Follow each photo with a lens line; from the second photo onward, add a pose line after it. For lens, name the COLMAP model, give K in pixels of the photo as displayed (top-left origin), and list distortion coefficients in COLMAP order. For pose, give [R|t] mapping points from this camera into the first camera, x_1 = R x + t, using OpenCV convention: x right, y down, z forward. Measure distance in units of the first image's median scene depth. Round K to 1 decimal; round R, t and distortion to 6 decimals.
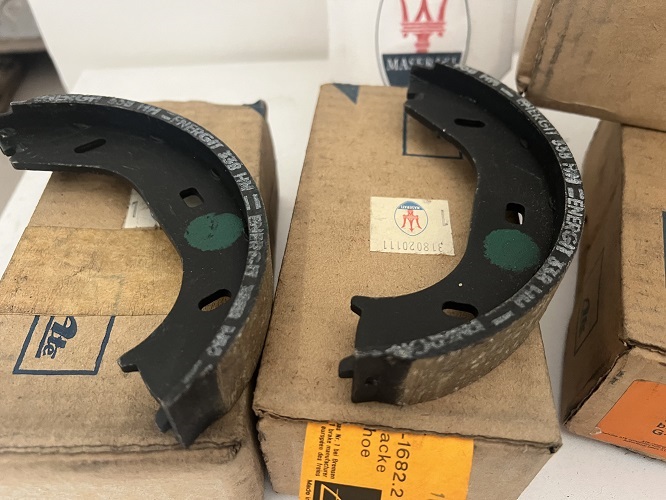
lens RADIAL K [[511.7, 0, 331.9], [0, 511.7, 249.9], [0, 0, 1]] dist [0.004700, -0.035062]
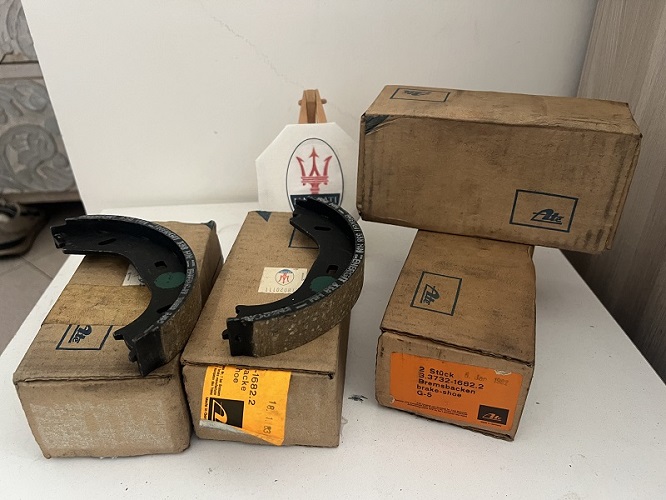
lens RADIAL K [[511.7, 0, 337.4], [0, 511.7, 255.2], [0, 0, 1]] dist [0.004700, -0.035062]
pose [[0.999880, -0.011070, 0.010836, 0.318695], [0.013582, 0.962905, -0.269499, 0.343563], [-0.007451, 0.269614, 0.962940, -0.734715]]
